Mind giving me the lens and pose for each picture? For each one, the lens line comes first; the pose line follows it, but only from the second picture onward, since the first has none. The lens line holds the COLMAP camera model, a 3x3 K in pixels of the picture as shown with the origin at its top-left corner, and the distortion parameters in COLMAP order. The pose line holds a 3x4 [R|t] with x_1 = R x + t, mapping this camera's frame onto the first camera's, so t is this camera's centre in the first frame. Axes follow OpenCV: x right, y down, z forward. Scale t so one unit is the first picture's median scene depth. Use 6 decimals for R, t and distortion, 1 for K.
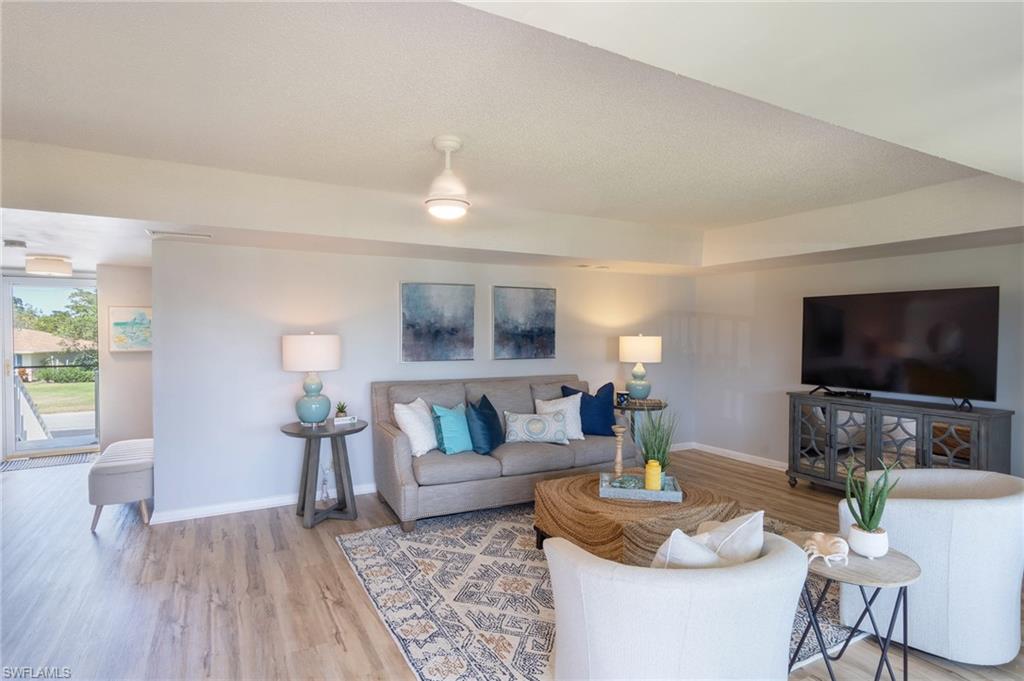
lens RADIAL K [[538.8, 0, 511.4], [0, 538.8, 342.9], [0, 0, 1]] dist [0.003803, 0.003685]
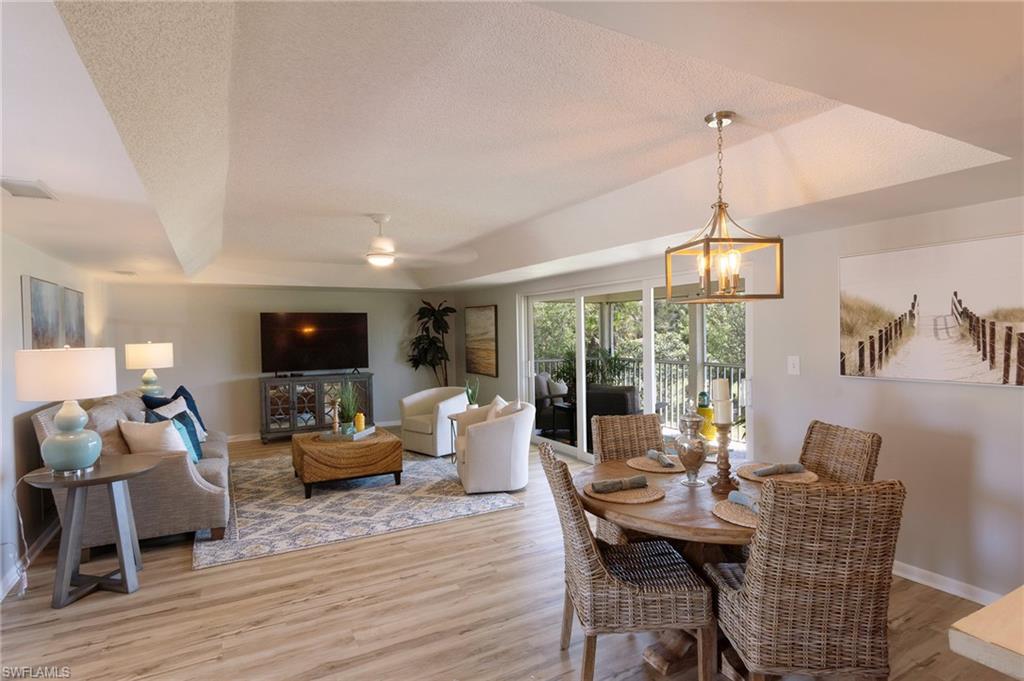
lens RADIAL K [[538.8, 0, 513.1], [0, 538.8, 341.9], [0, 0, 1]] dist [0.003803, 0.003685]
pose [[-0.003514, -0.024778, 0.999687, -1.110533], [0.034538, 0.999094, 0.024885, -0.022687], [-0.999397, 0.034615, -0.002655, 0.410133]]
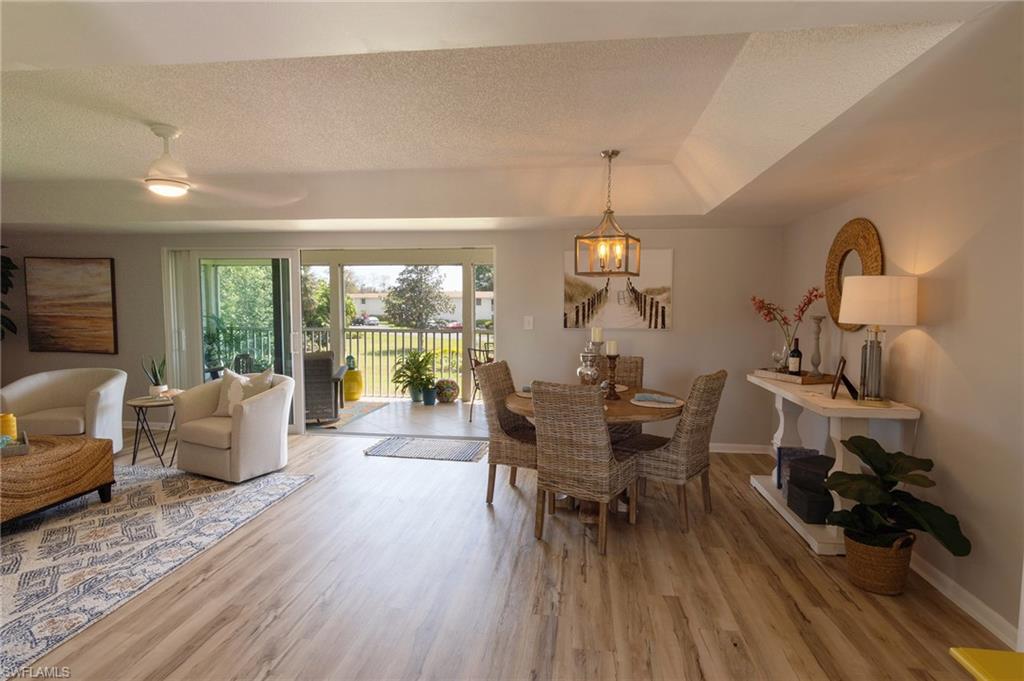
lens RADIAL K [[538.8, 0, 510.8], [0, 538.8, 345.3], [0, 0, 1]] dist [0.003803, 0.003685]
pose [[-0.808330, -0.057573, 0.585908, -0.921711], [0.000528, 0.995135, 0.098514, -0.017448], [-0.588730, 0.079942, -0.804367, 0.997187]]
